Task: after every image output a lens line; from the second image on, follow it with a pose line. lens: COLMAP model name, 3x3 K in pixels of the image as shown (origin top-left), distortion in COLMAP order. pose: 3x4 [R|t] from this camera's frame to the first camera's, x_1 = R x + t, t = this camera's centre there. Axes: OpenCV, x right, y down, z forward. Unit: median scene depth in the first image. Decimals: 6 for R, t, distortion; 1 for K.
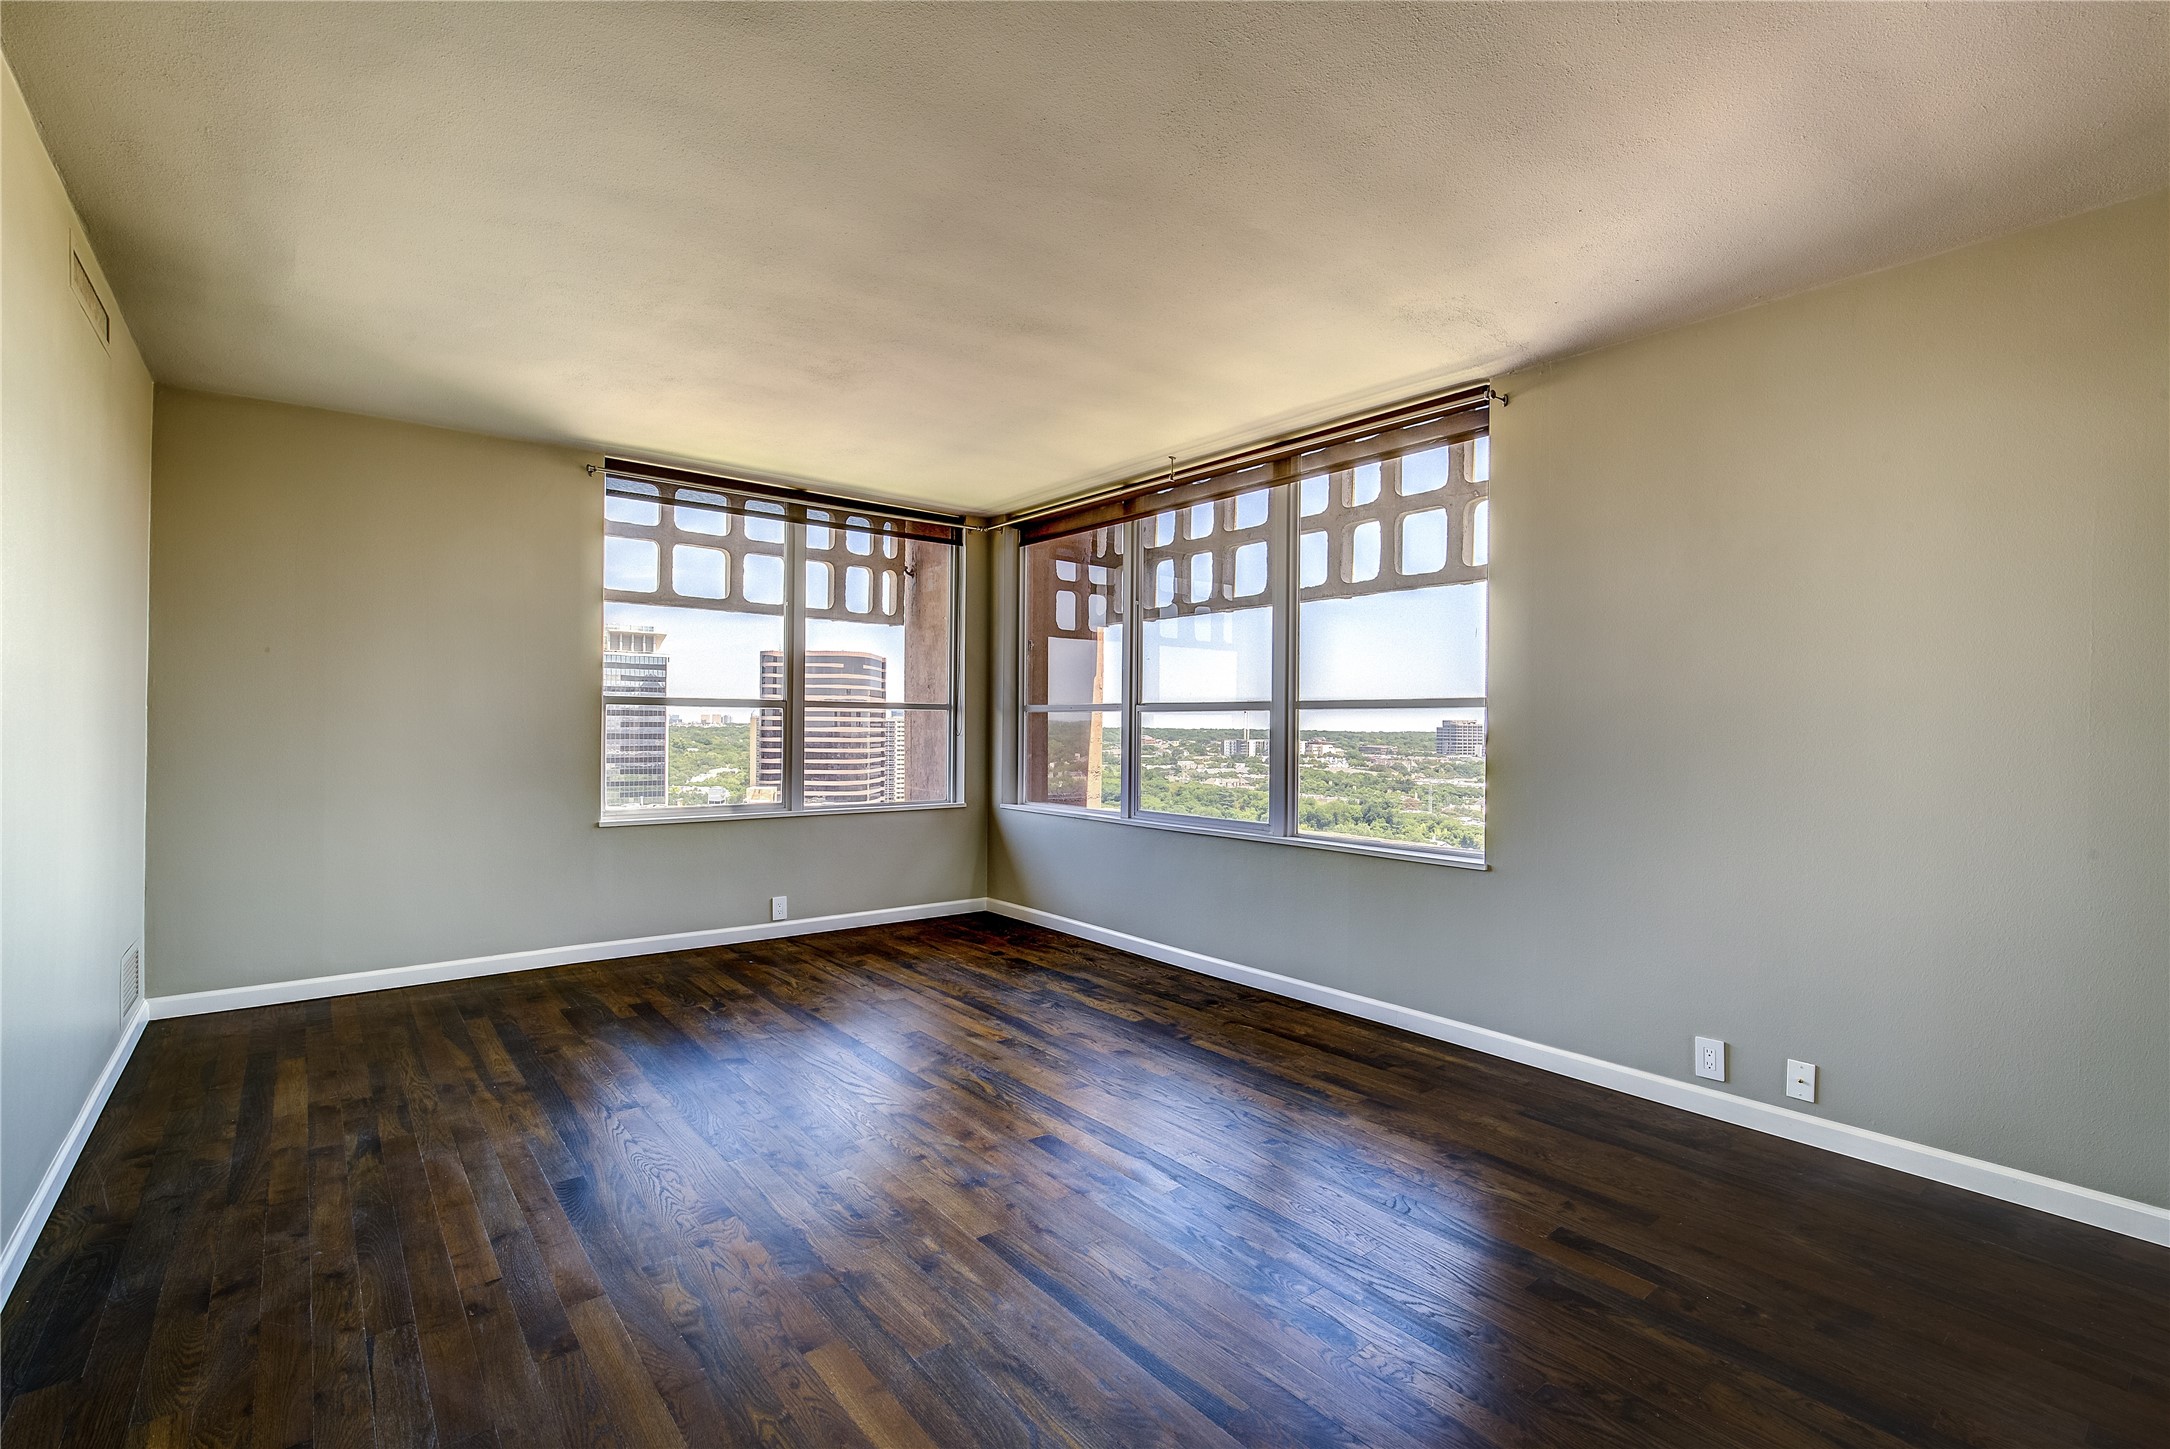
lens RADIAL K [[990.3, 0, 1084.9], [0, 990.3, 728.8], [0, 0, 1]] dist [-0.019431, 0.008561]
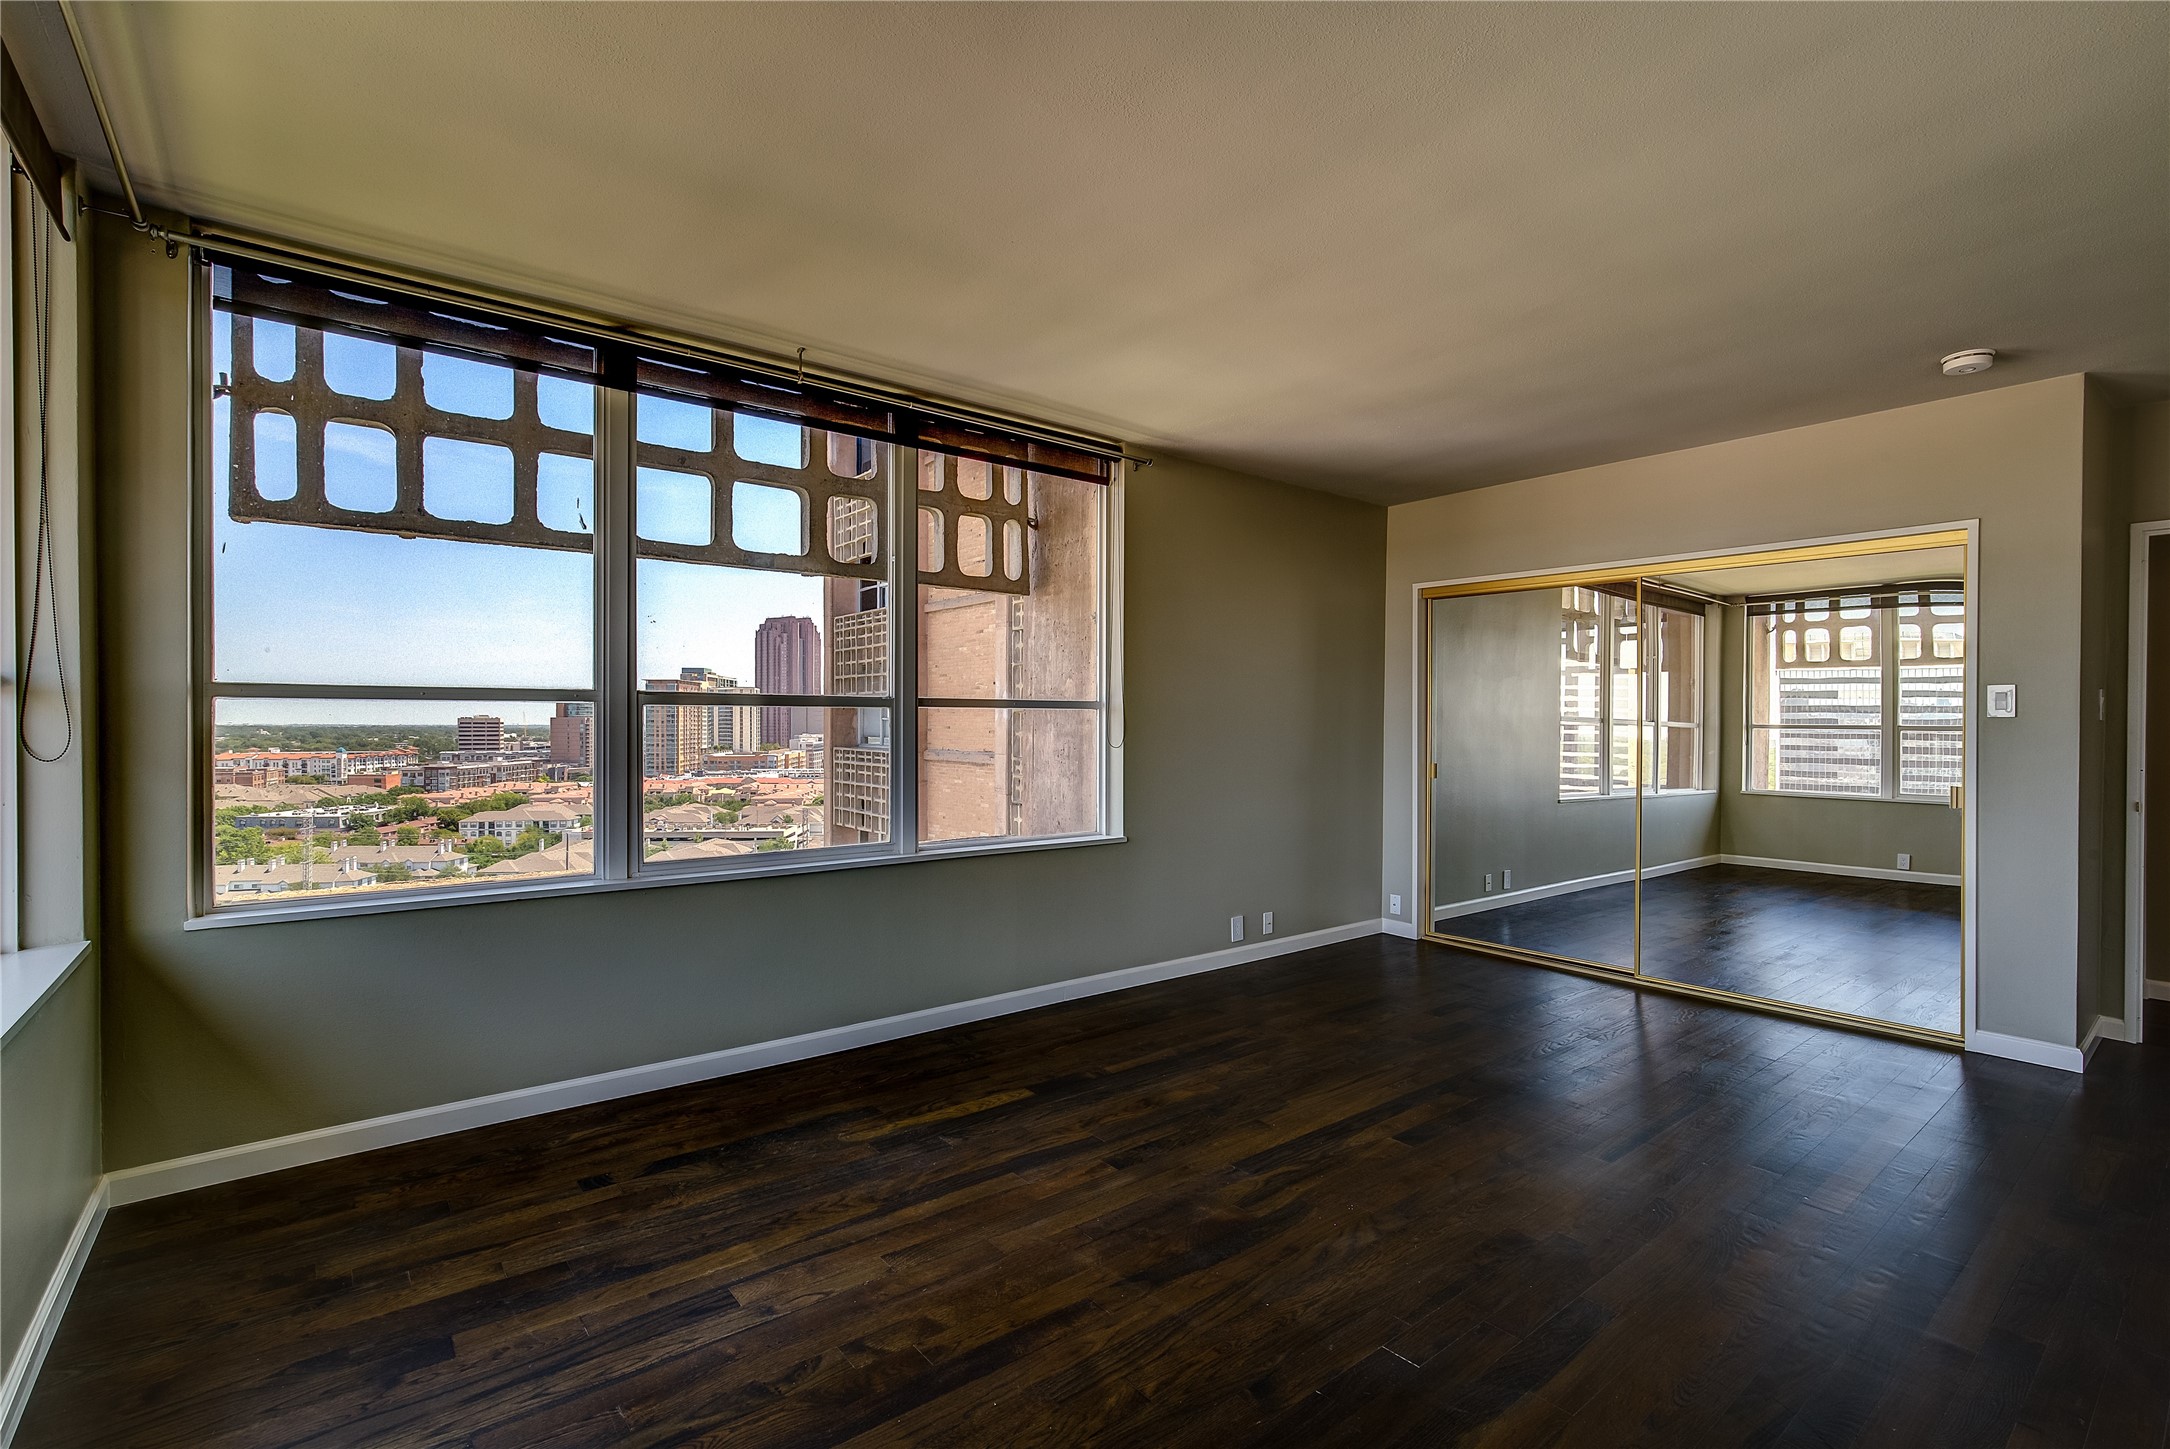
lens RADIAL K [[974.6, 0, 1087.8], [0, 974.6, 728.9], [0, 0, 1]] dist [-0.016251, 0.006817]
pose [[-0.001548, -0.015084, 0.999885, -0.681628], [0.000671, 0.999886, 0.015086, -0.013628], [-0.999999, 0.000695, -0.001538, 0.879945]]
